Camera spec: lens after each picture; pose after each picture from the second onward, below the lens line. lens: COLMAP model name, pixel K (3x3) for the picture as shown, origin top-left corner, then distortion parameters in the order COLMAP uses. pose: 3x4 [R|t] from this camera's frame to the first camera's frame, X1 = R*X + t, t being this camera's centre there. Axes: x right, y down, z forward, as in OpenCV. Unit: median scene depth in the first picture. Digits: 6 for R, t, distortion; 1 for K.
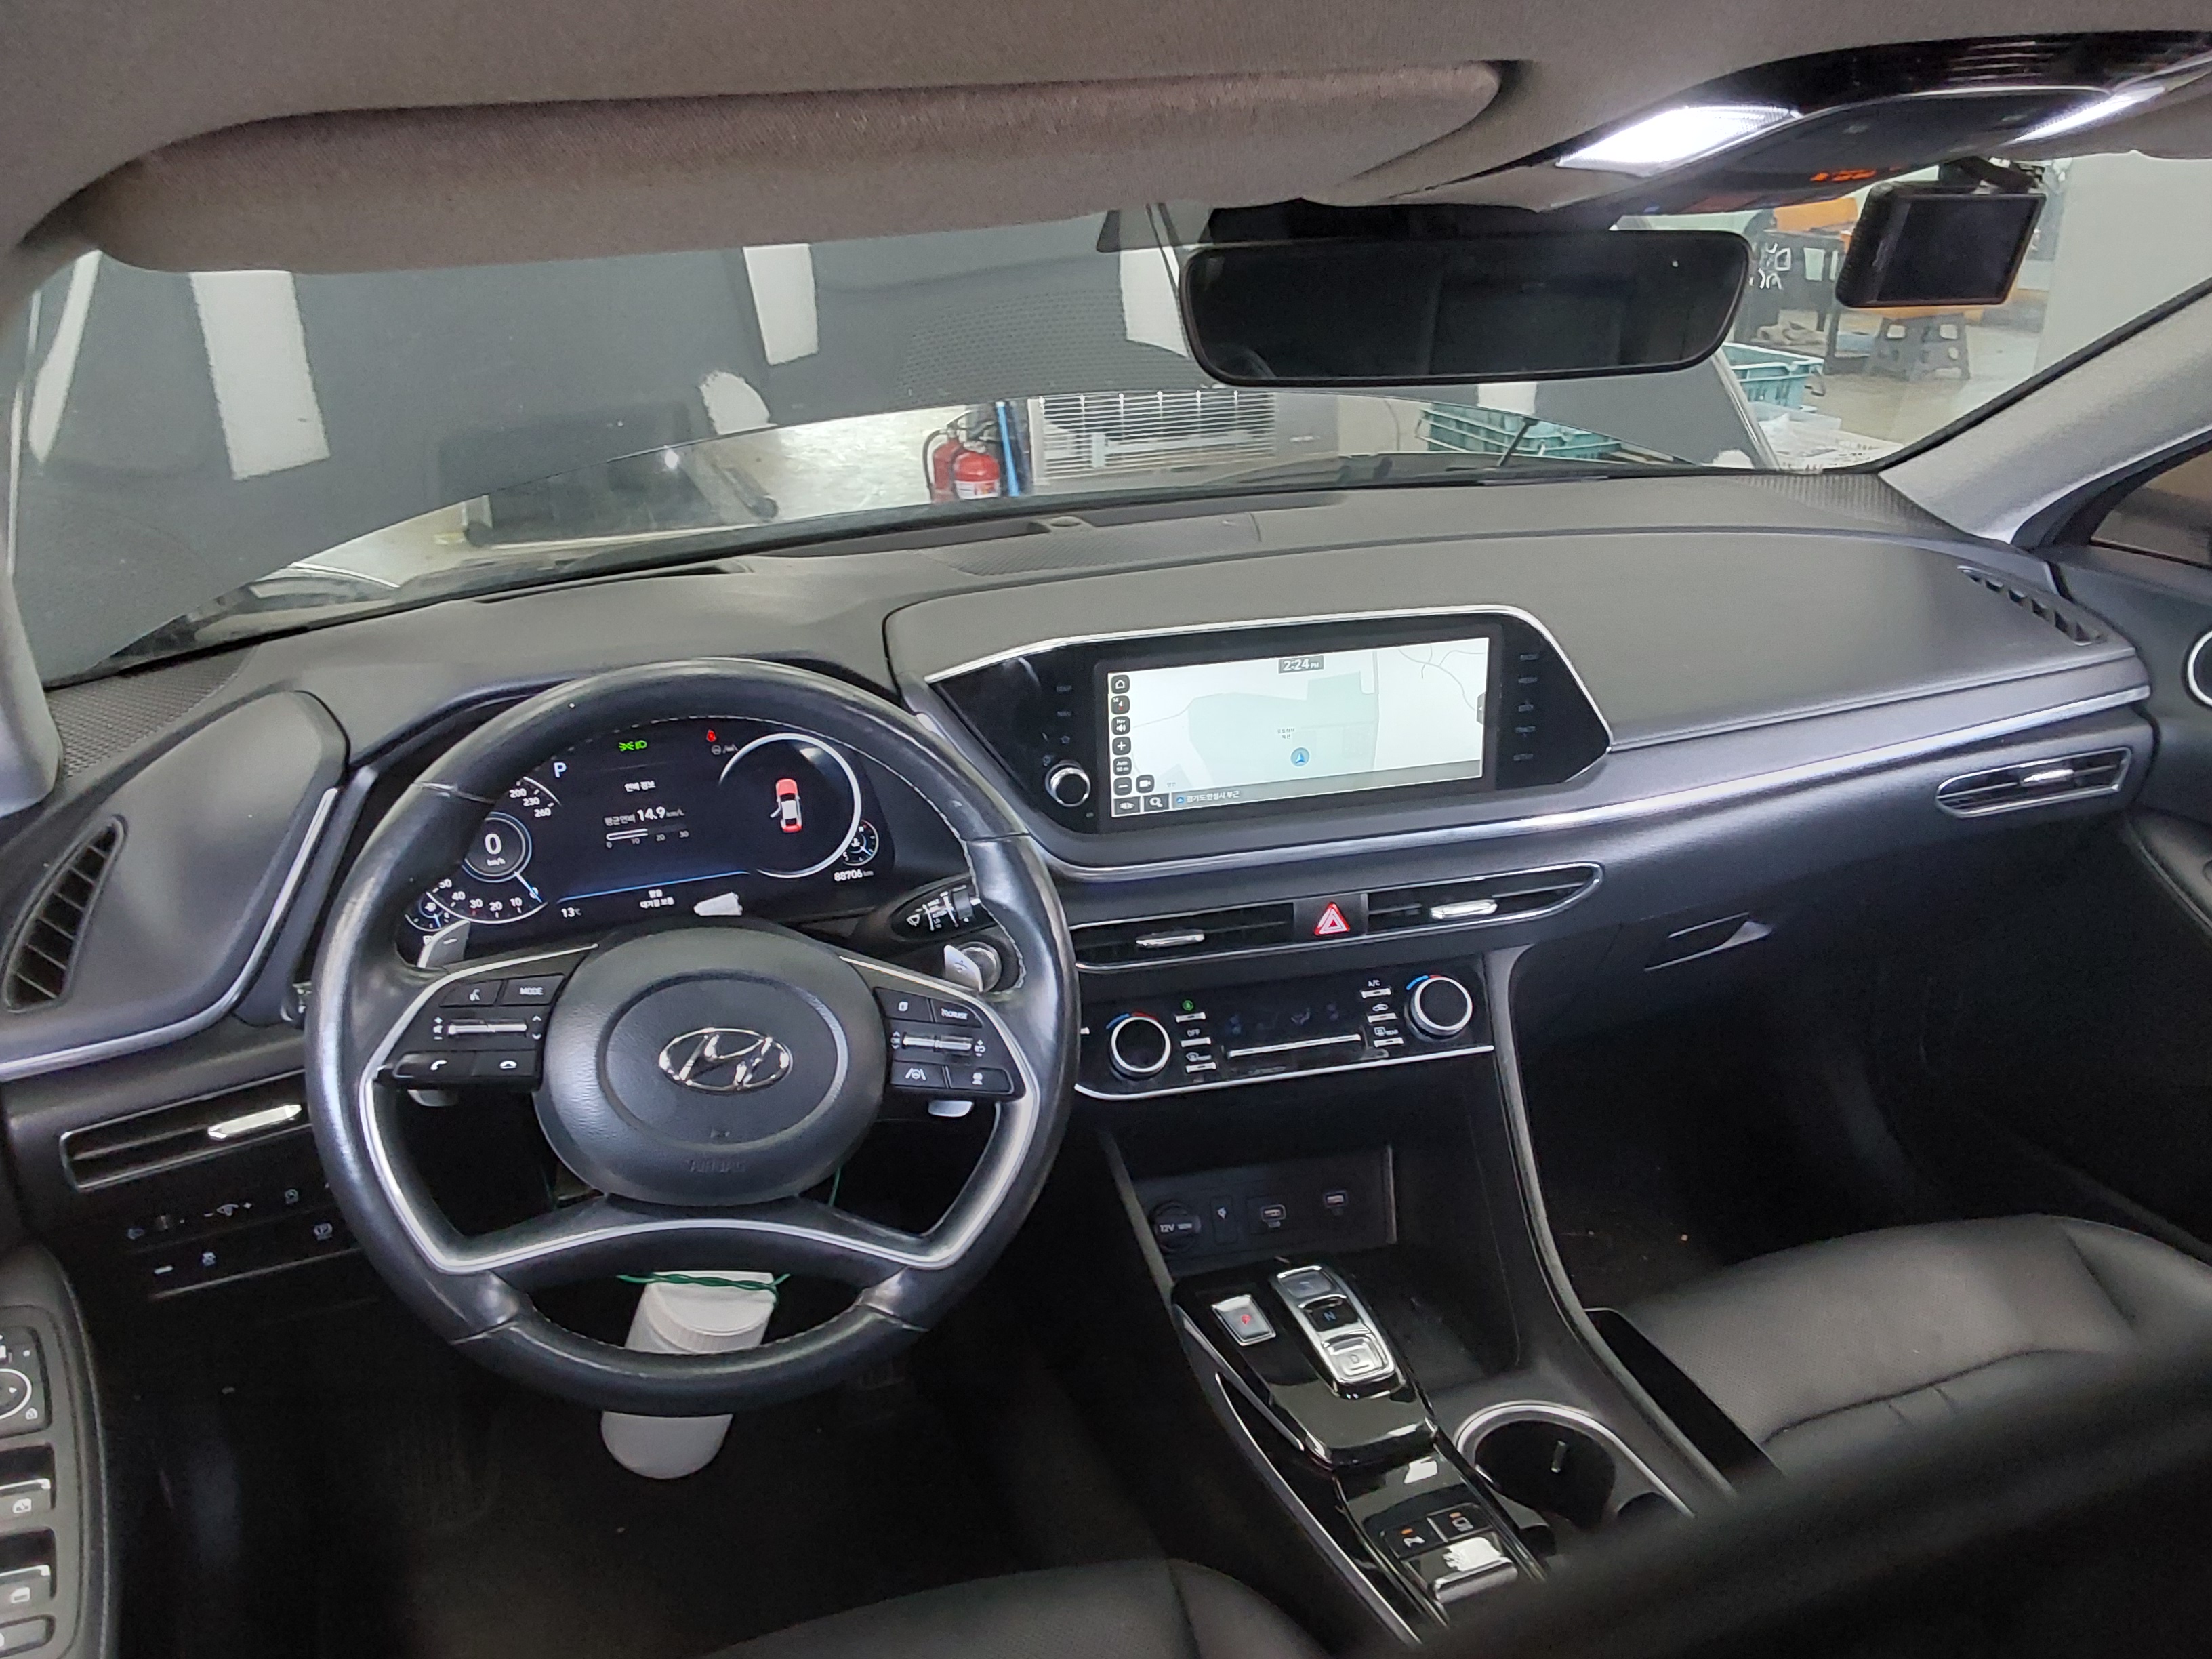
lens RADIAL K [[2061.1, 0, 1108.3], [0, 2061.1, 843.1], [0, 0, 1]] dist [0.209372, -0.040131]
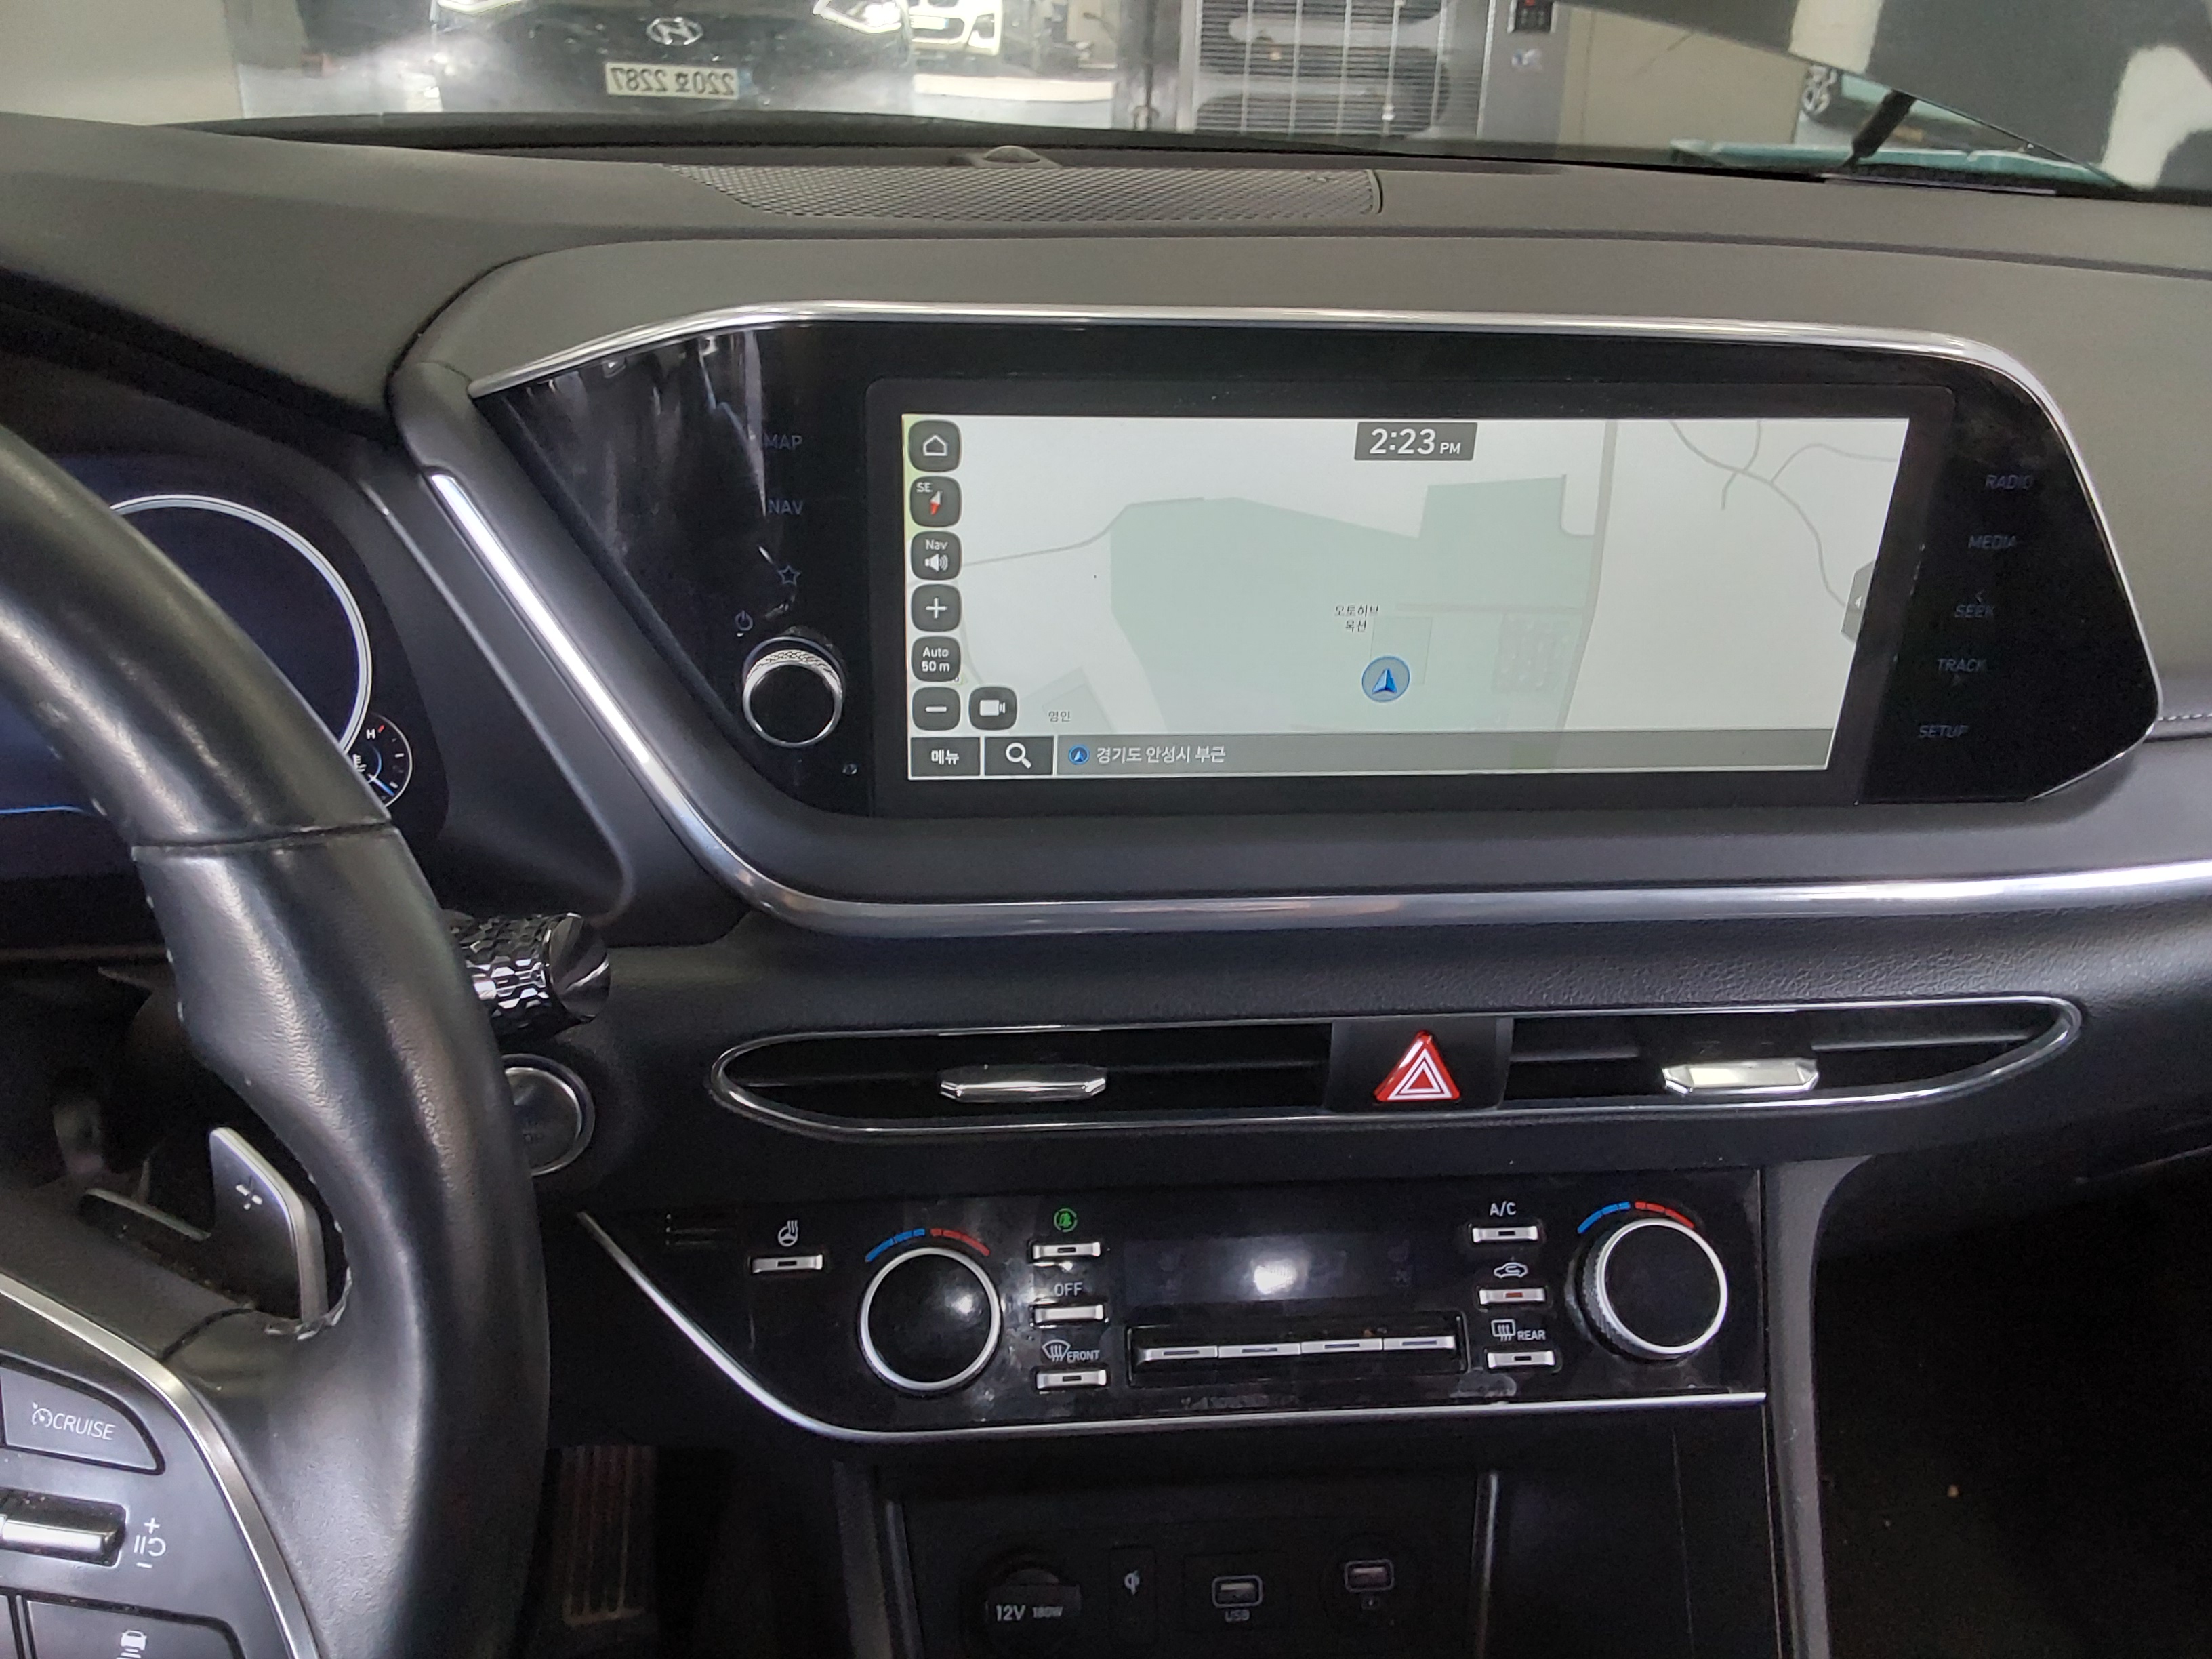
lens RADIAL K [[1854.8, 0, 1111.0], [0, 1854.8, 837.6], [0, 0, 1]] dist [0.112366, -0.099720]
pose [[0.991415, 0.109464, -0.071509, 0.067529], [-0.102751, 0.990477, 0.091636, -0.038175], [0.080858, -0.083502, 0.993222, 0.620752]]
